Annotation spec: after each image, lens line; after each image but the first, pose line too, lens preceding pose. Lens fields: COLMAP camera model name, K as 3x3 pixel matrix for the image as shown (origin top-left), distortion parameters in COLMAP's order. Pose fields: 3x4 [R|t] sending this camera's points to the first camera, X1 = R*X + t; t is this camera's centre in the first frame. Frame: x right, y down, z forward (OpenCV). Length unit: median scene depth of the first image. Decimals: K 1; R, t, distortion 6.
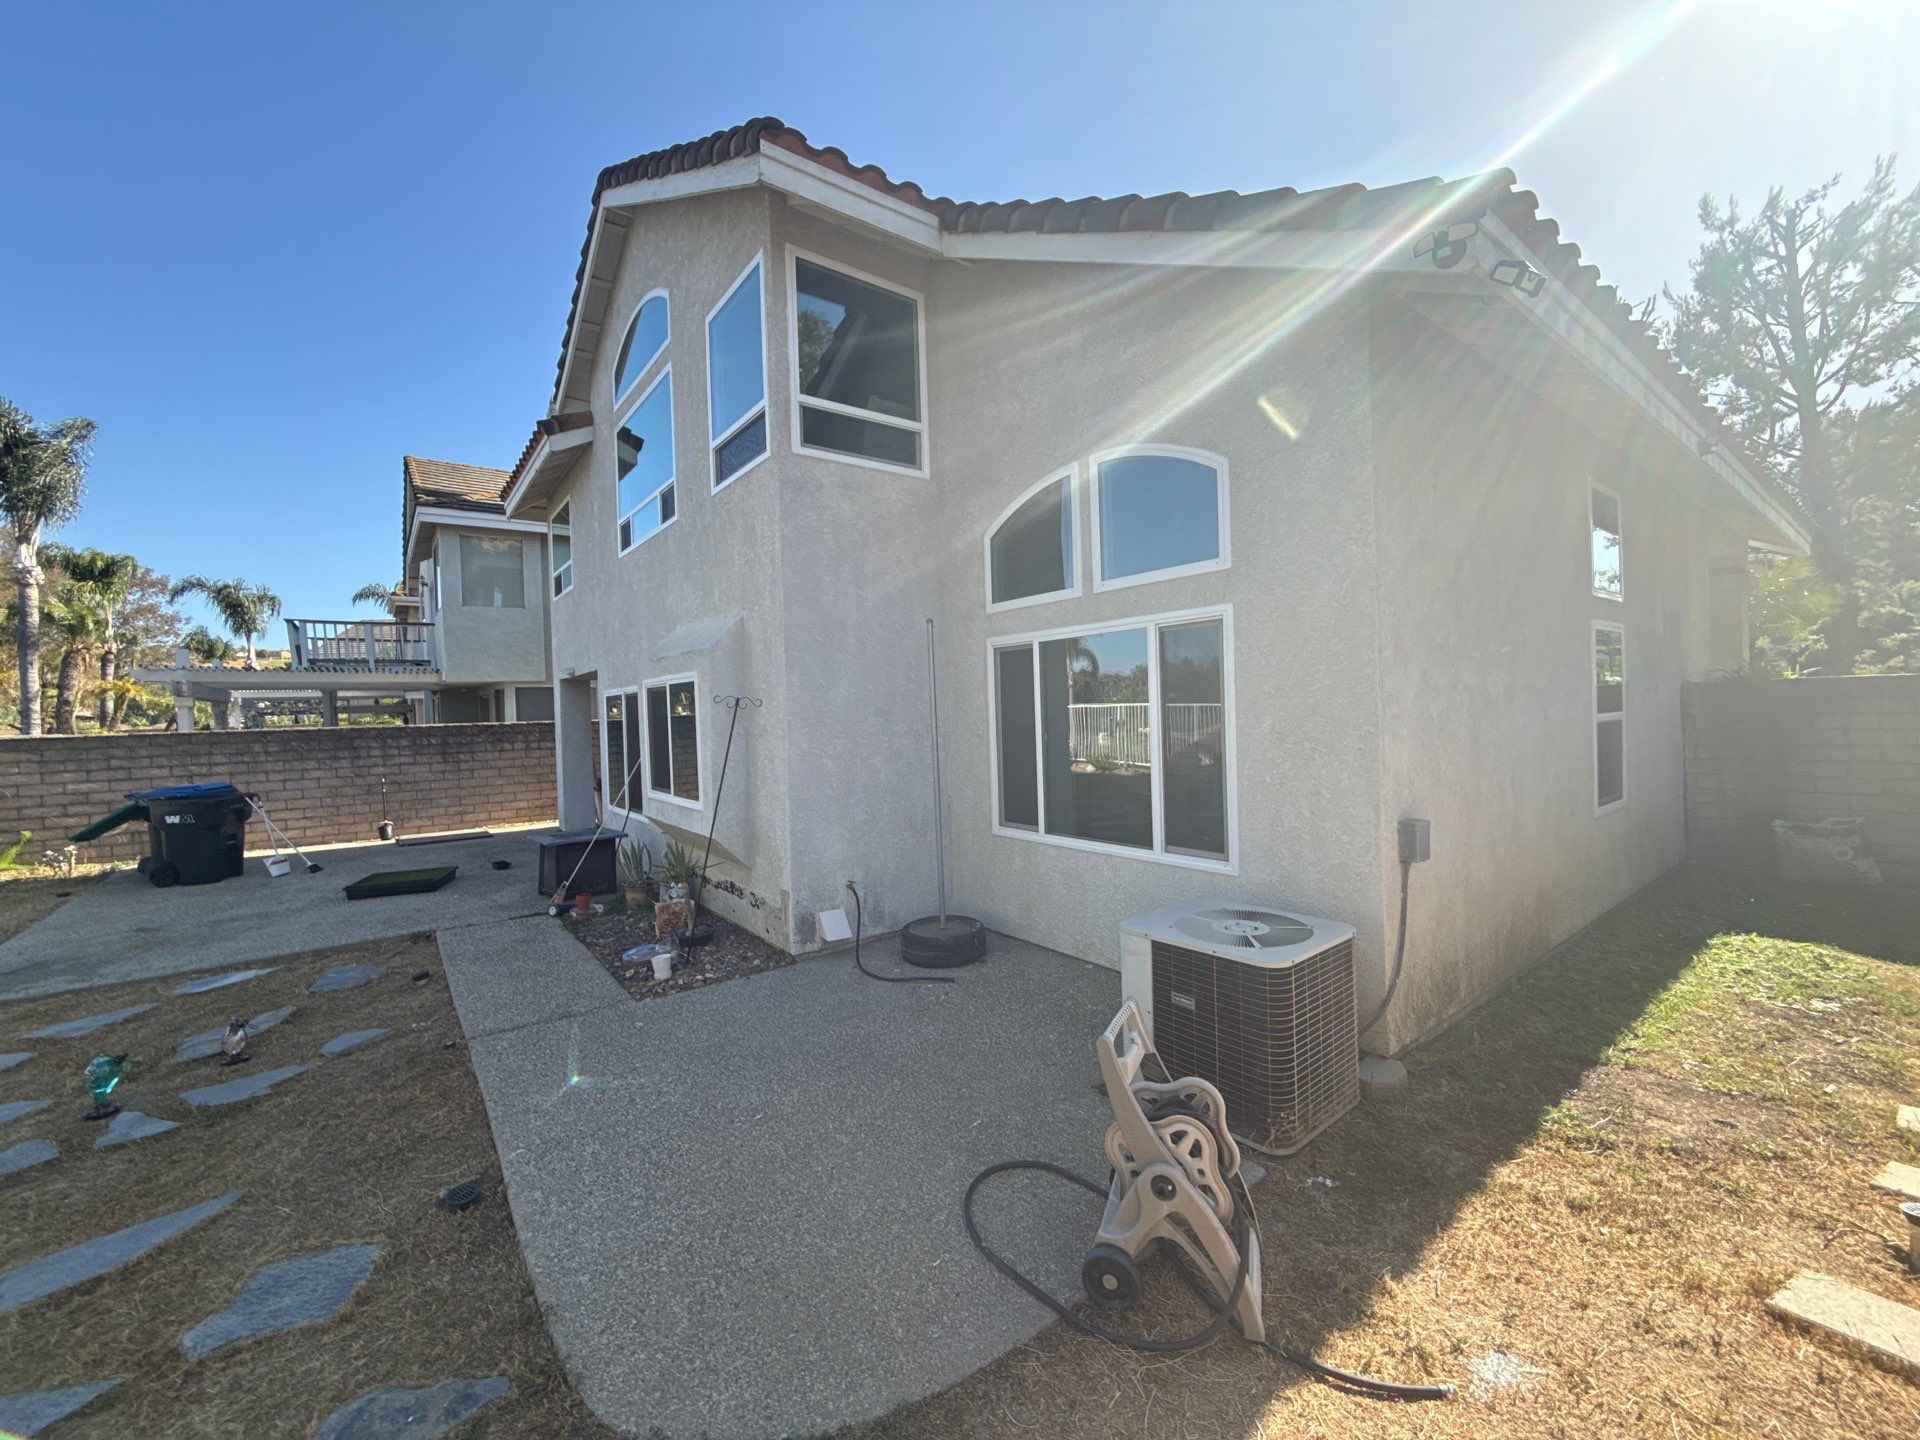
lens RADIAL K [[751.4, 0, 956.2], [0, 751.4, 719.6], [0, 0, 1]] dist [0.001943, -0.000352]
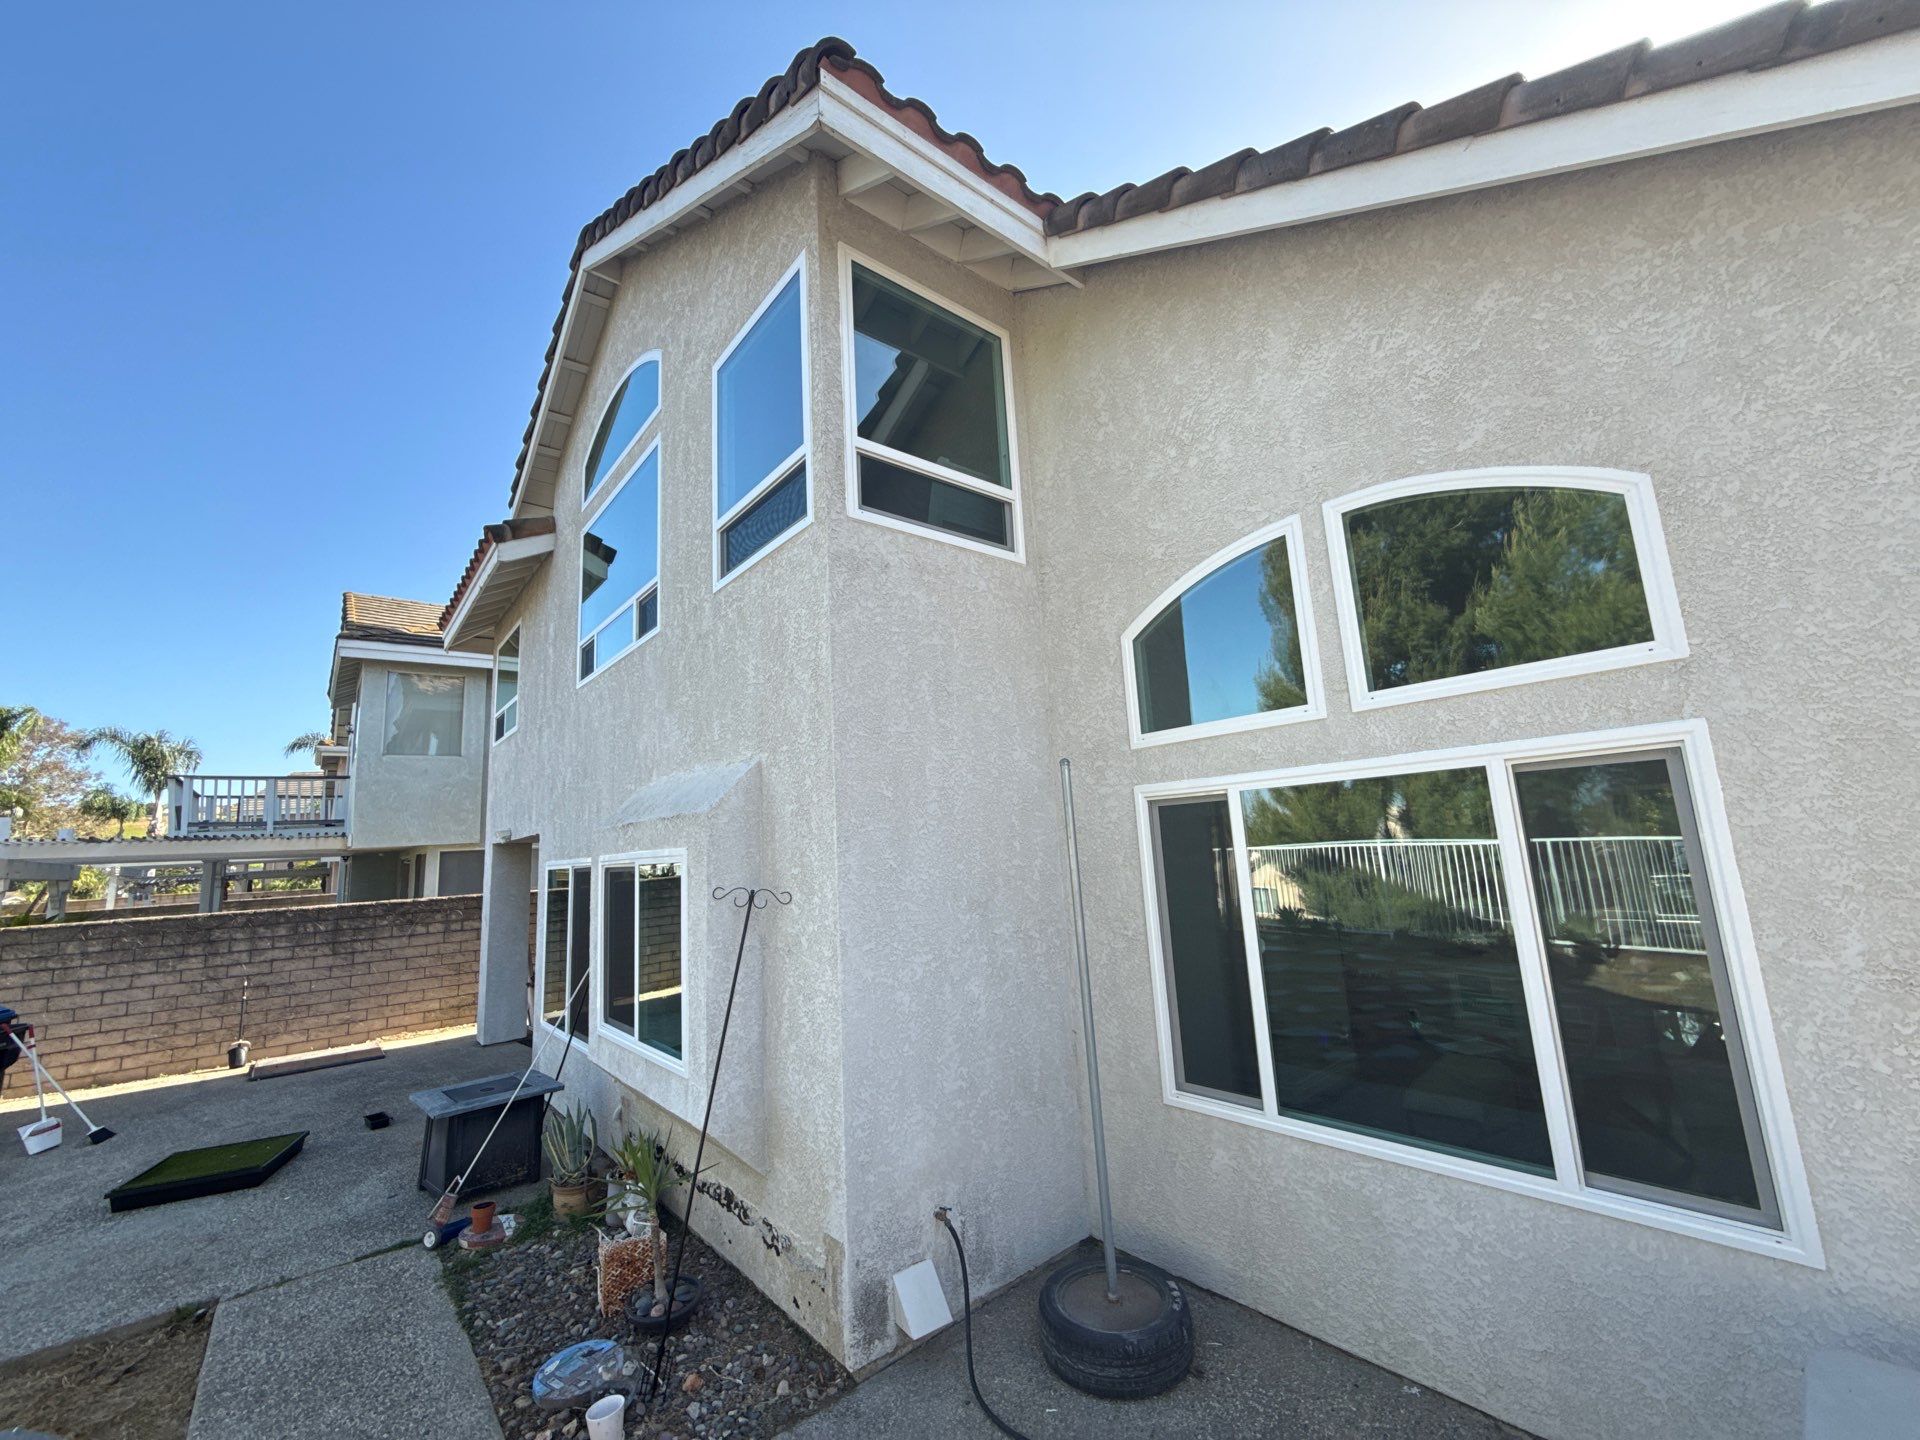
lens RADIAL K [[761.8, 0, 954.8], [0, 761.8, 720.0], [0, 0, 1]] dist [0.000253, 0.000580]
pose [[0.998891, -0.019766, 0.042740, -0.128454], [0.027167, 0.983256, -0.180191, -0.043448], [-0.038463, 0.181152, 0.982703, 0.300928]]
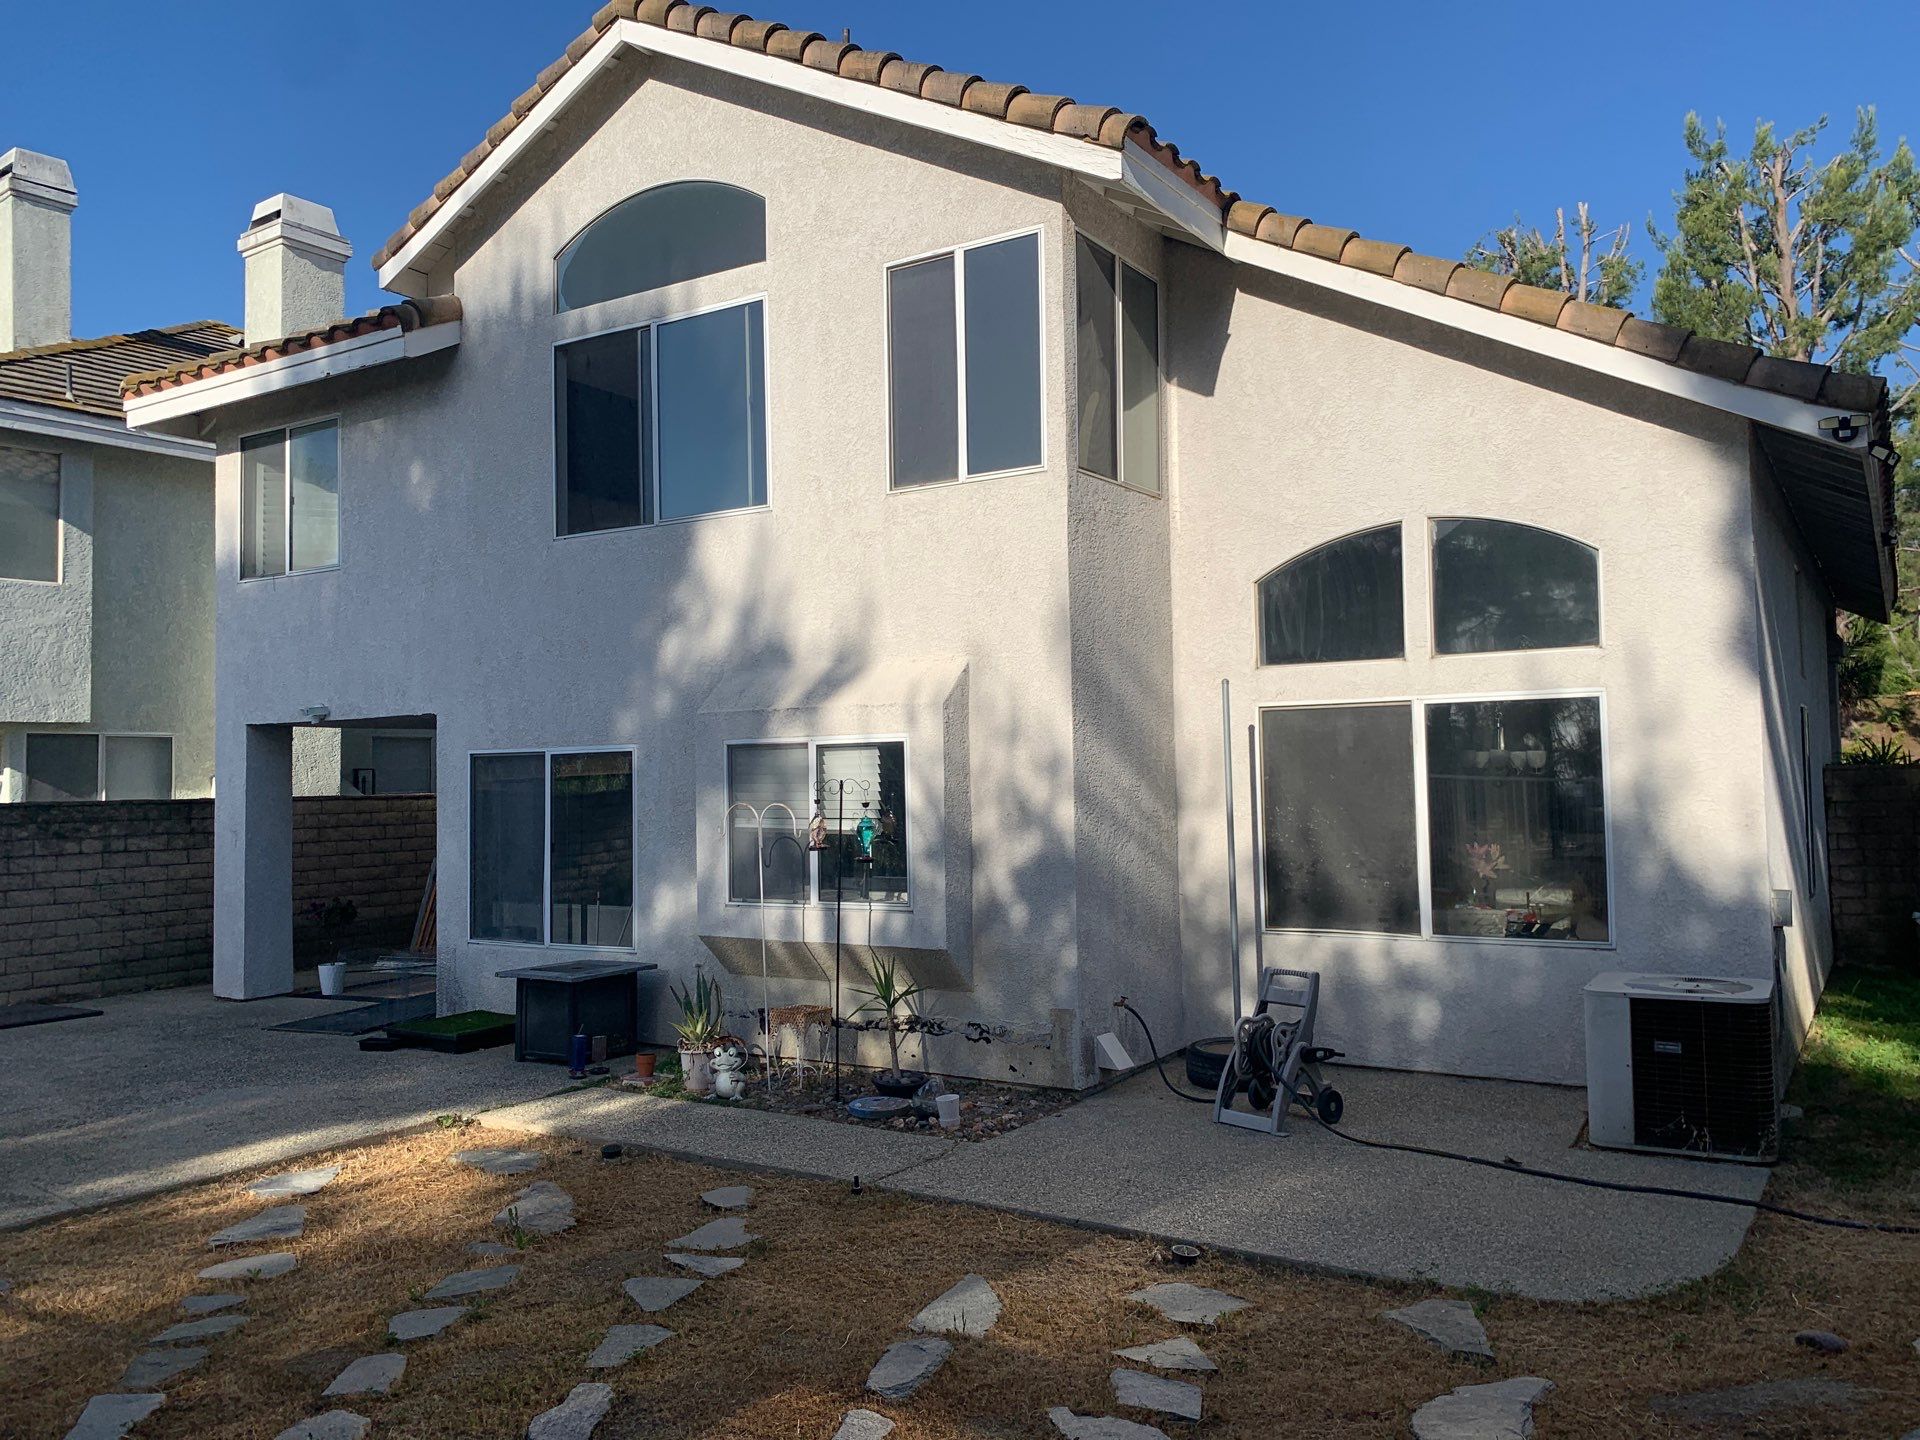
lens RADIAL K [[1431.5, 0, 971.9], [0, 1431.5, 713.6], [0, 0, 1]] dist [0.119723, -0.243102]
pose [[0.940405, 0.026310, 0.339038, -0.709997], [-0.004680, 0.997909, -0.064458, 0.009932], [-0.340025, 0.059030, 0.938562, -0.356051]]
